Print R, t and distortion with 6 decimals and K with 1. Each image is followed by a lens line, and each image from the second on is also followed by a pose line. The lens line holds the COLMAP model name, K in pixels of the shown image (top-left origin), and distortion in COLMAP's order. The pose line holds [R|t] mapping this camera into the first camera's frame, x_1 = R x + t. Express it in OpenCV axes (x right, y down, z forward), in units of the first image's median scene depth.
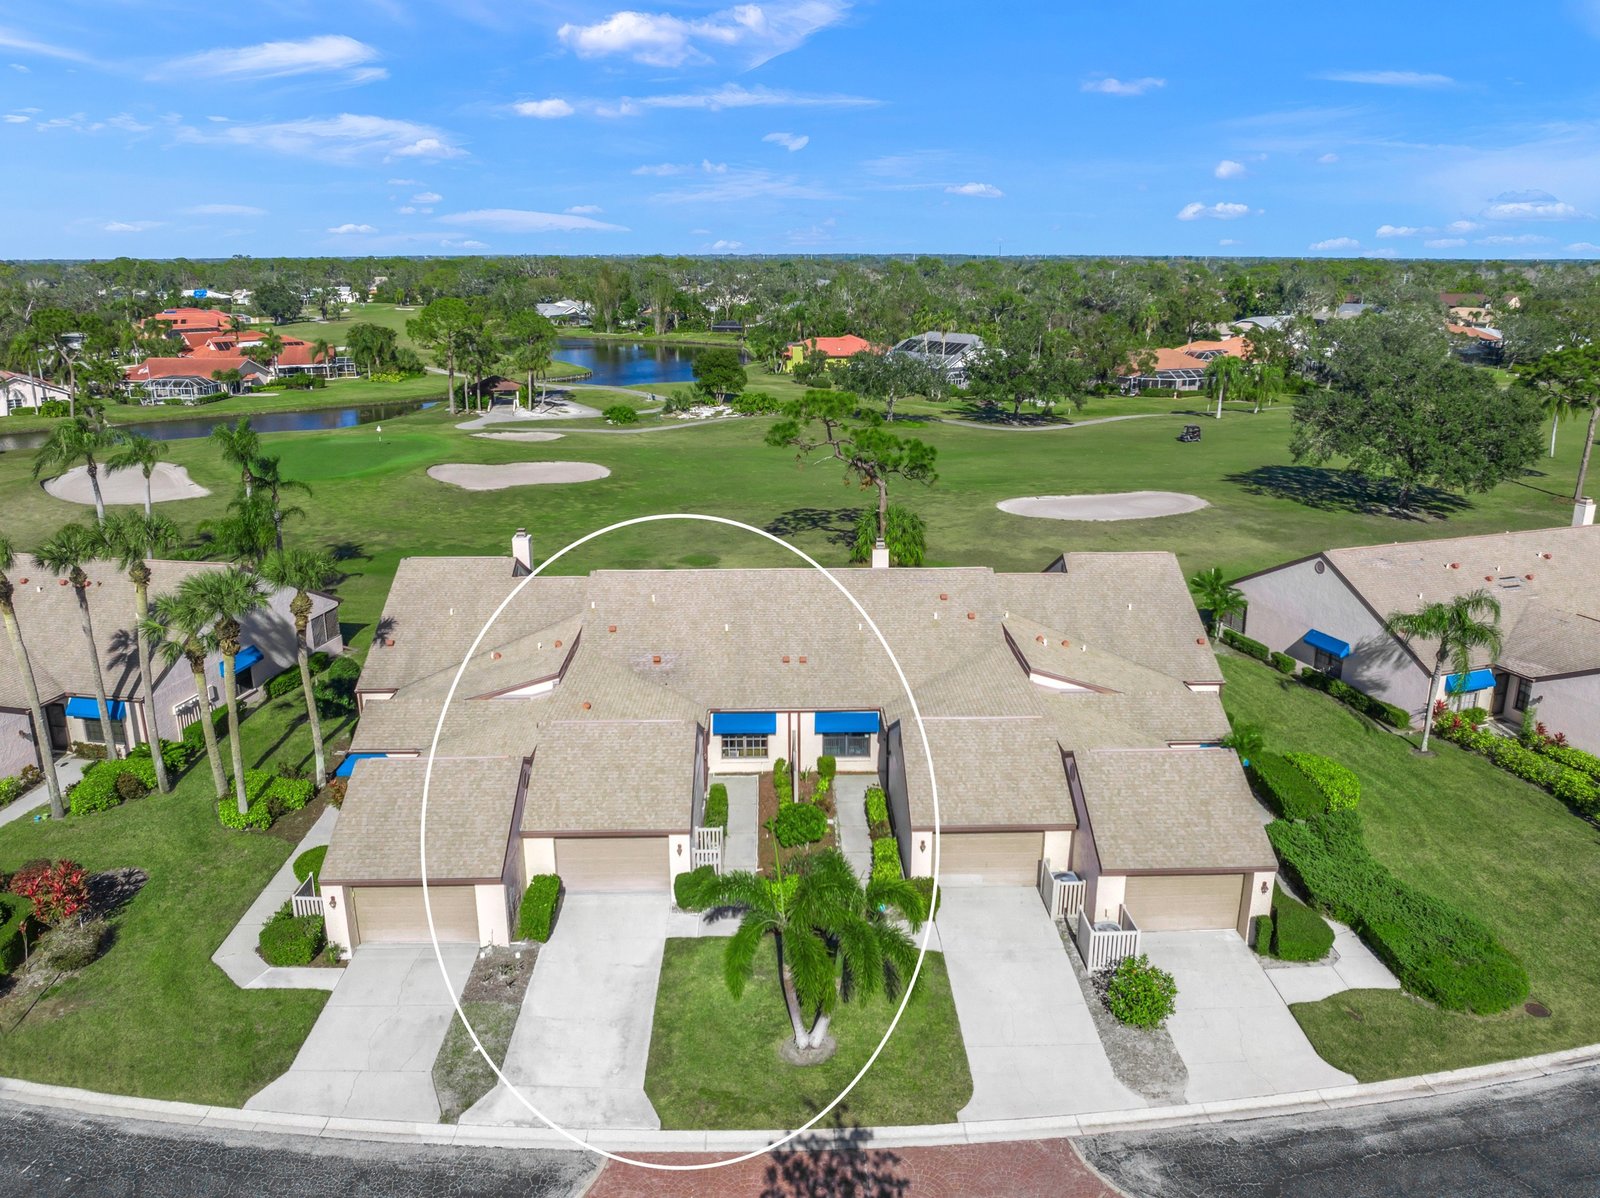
lens RADIAL K [[1119.5, 0, 797.6], [0, 1119.5, 596.7], [0, 0, 1]] dist [-0.032924, -0.004231]
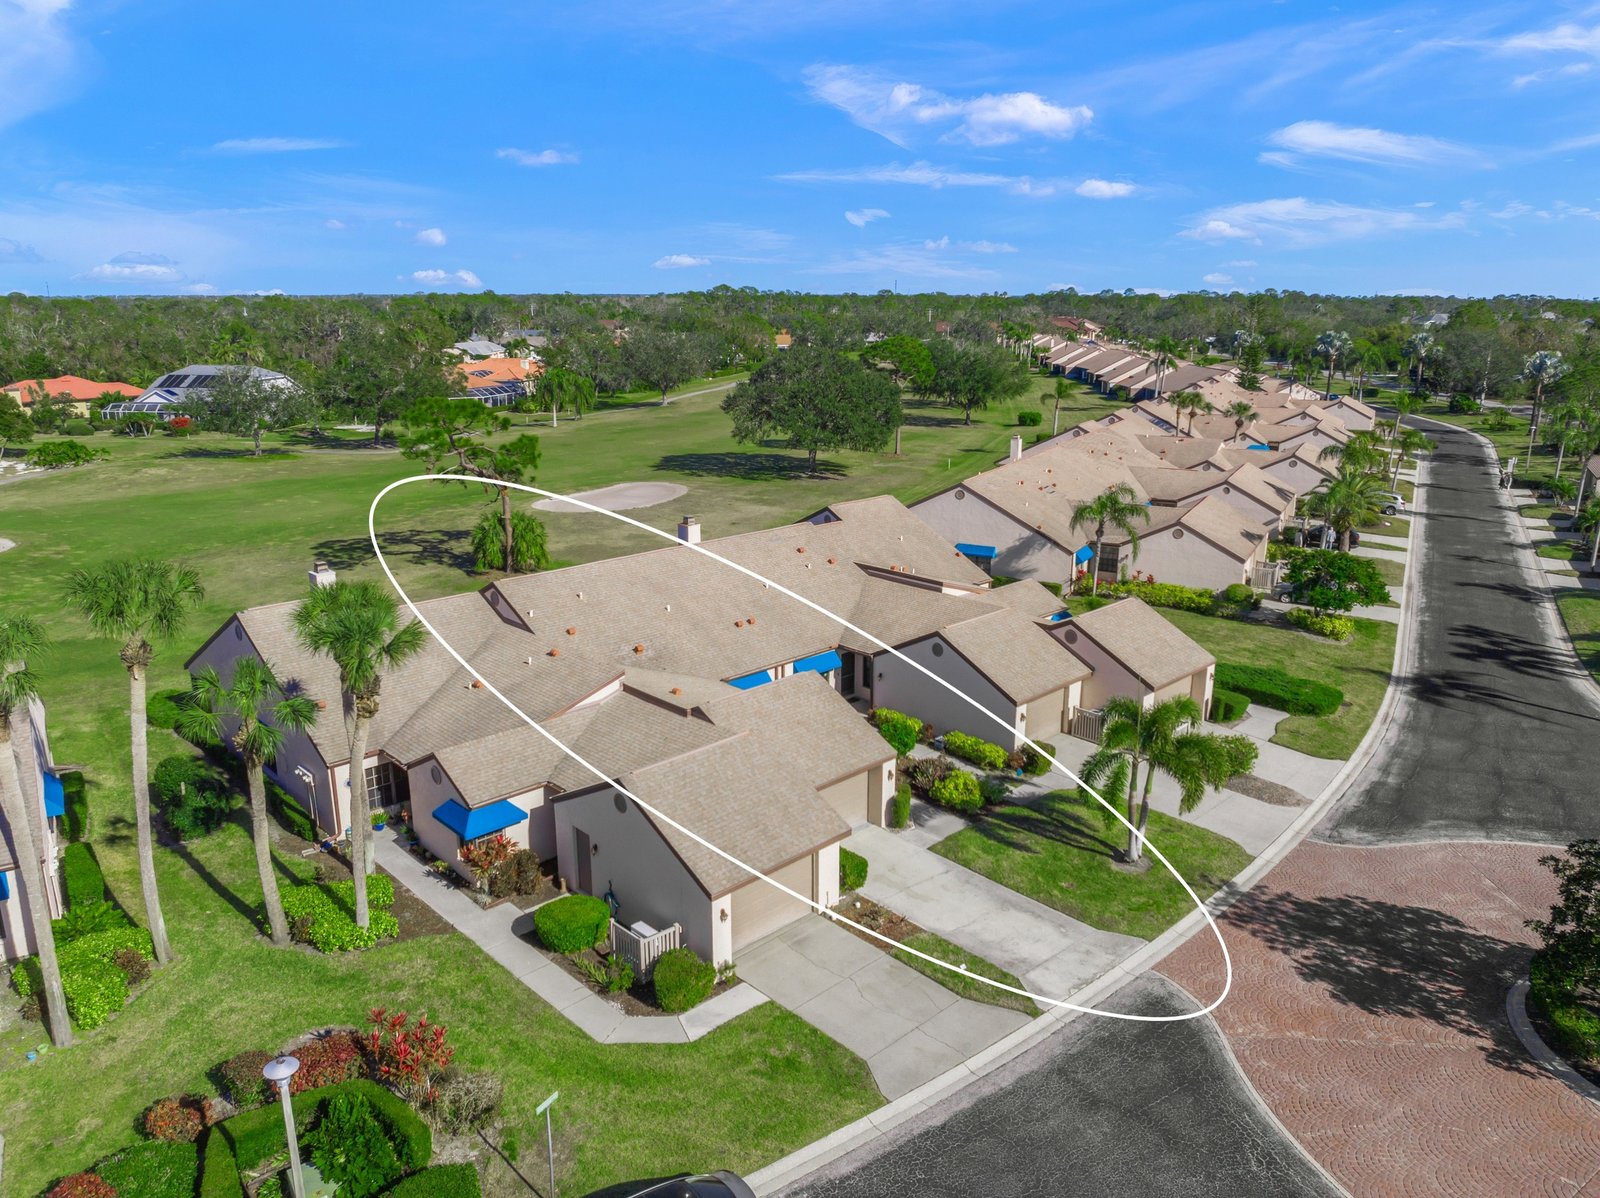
lens RADIAL K [[1112.5, 0, 800.0], [0, 1112.5, 599.0], [0, 0, 1]] dist [-0.035414, -0.000426]
pose [[0.736825, -0.174486, 0.653180, -0.657297], [0.191743, 0.980385, 0.045595, -0.002506], [-0.648324, 0.091647, 0.755829, 0.188396]]
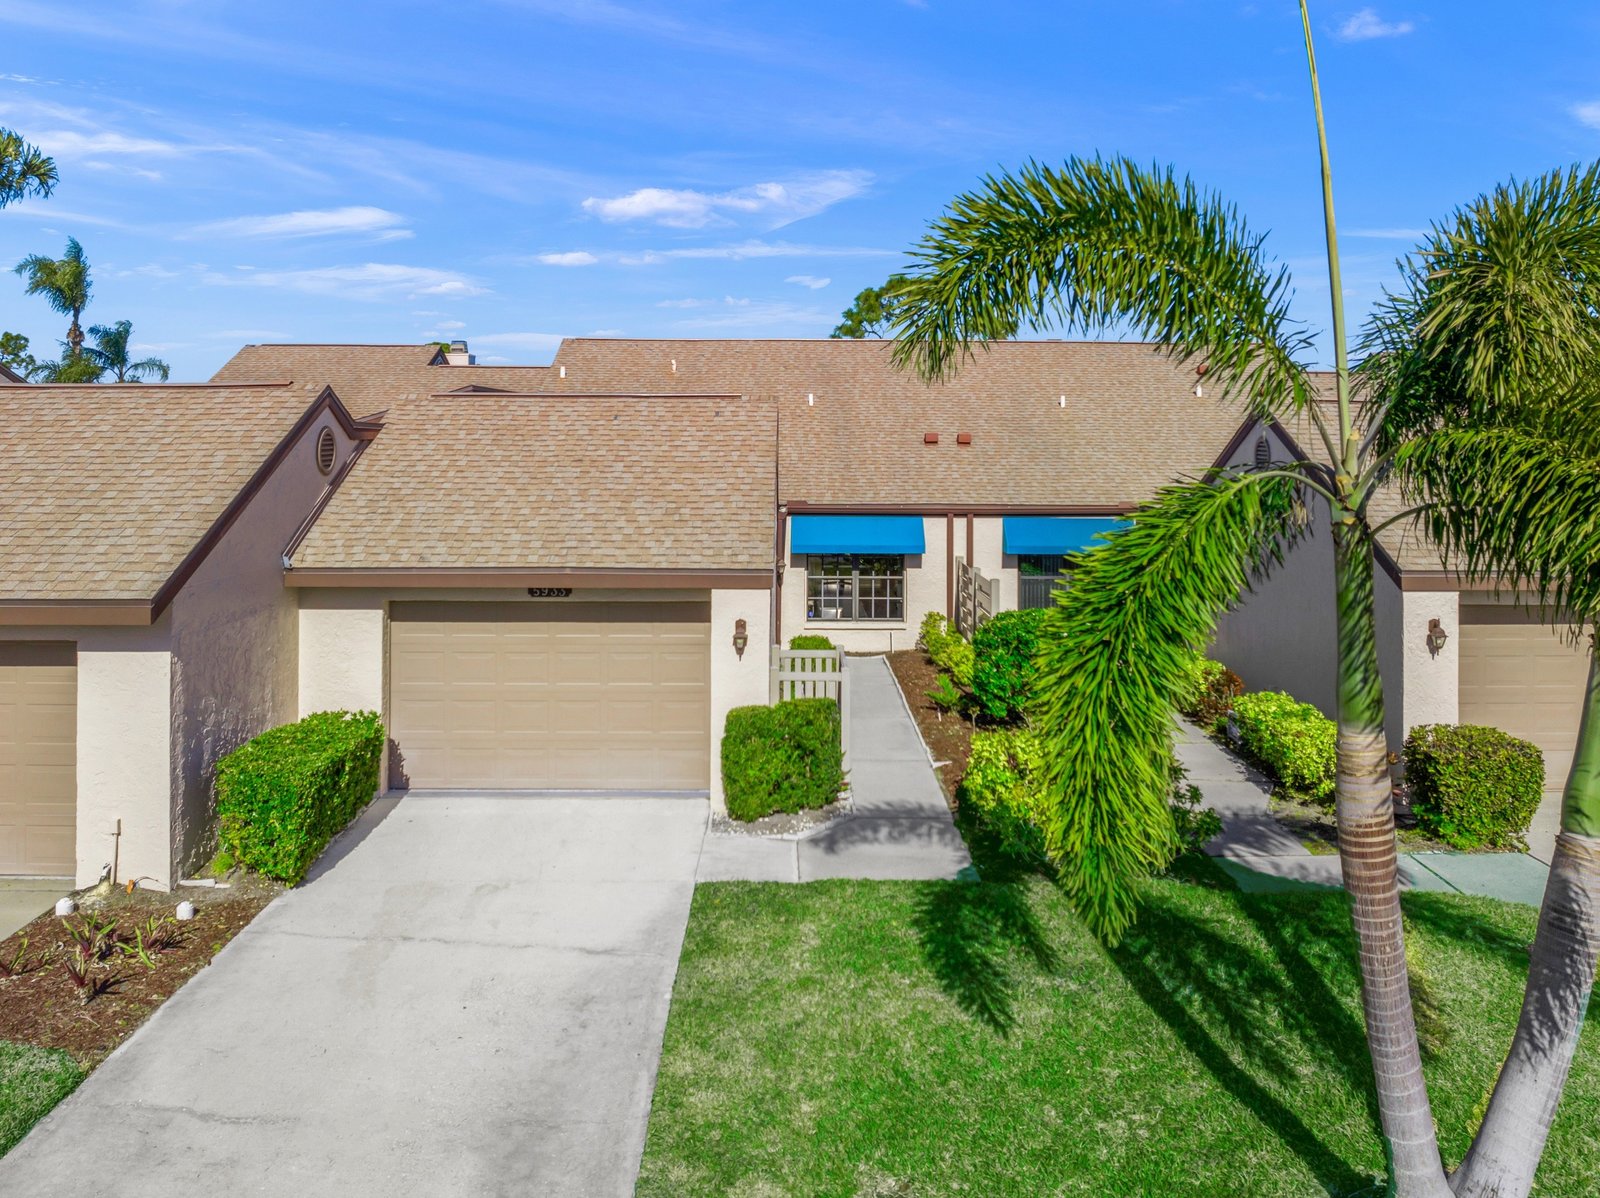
lens RADIAL K [[1119.5, 0, 797.6], [0, 1119.5, 596.7], [0, 0, 1]] dist [-0.032924, -0.004231]
pose [[0.999907, 0.008629, -0.010536, -0.066979], [-0.010195, 0.987214, -0.159075, 0.211898], [0.009028, 0.159168, 0.987210, 0.523786]]
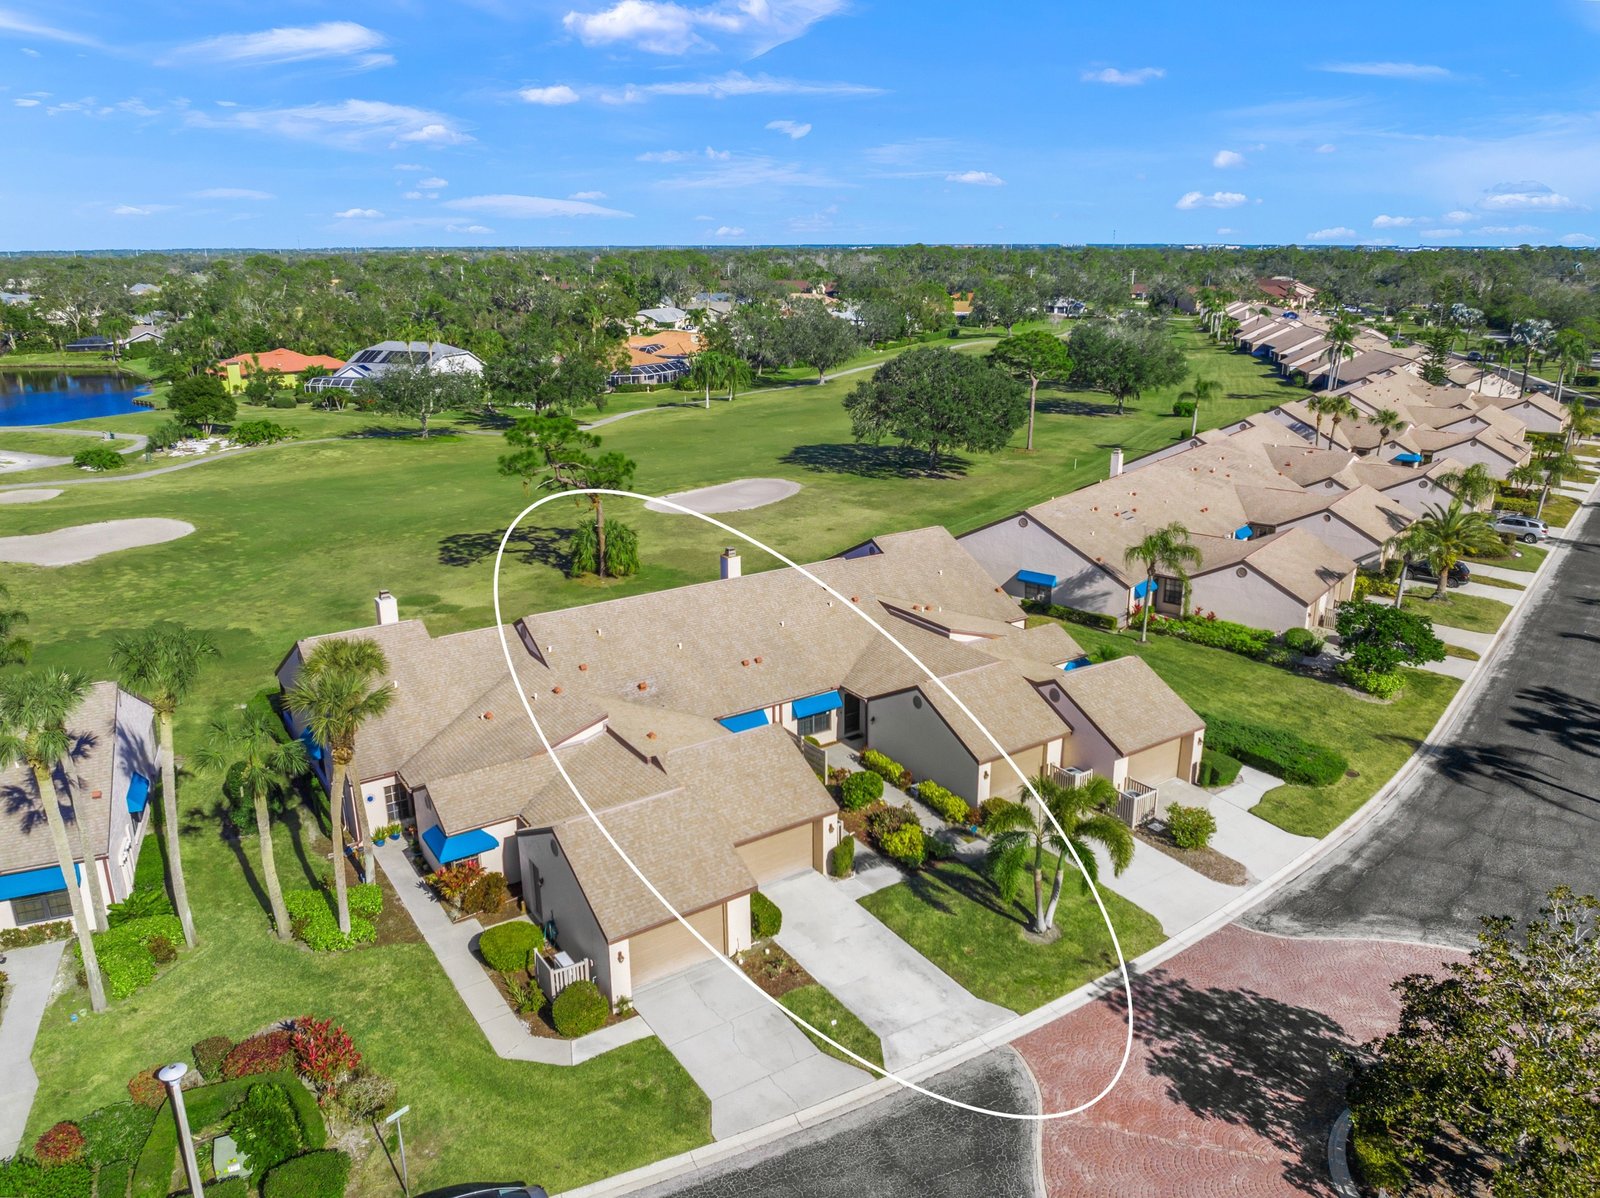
lens RADIAL K [[1119.5, 0, 797.6], [0, 1119.5, 596.7], [0, 0, 1]] dist [-0.032924, -0.004231]
pose [[0.844589, -0.160012, 0.510946, -0.544127], [0.156934, 0.986368, 0.049488, -0.057941], [-0.511899, 0.038388, 0.858187, 0.010386]]
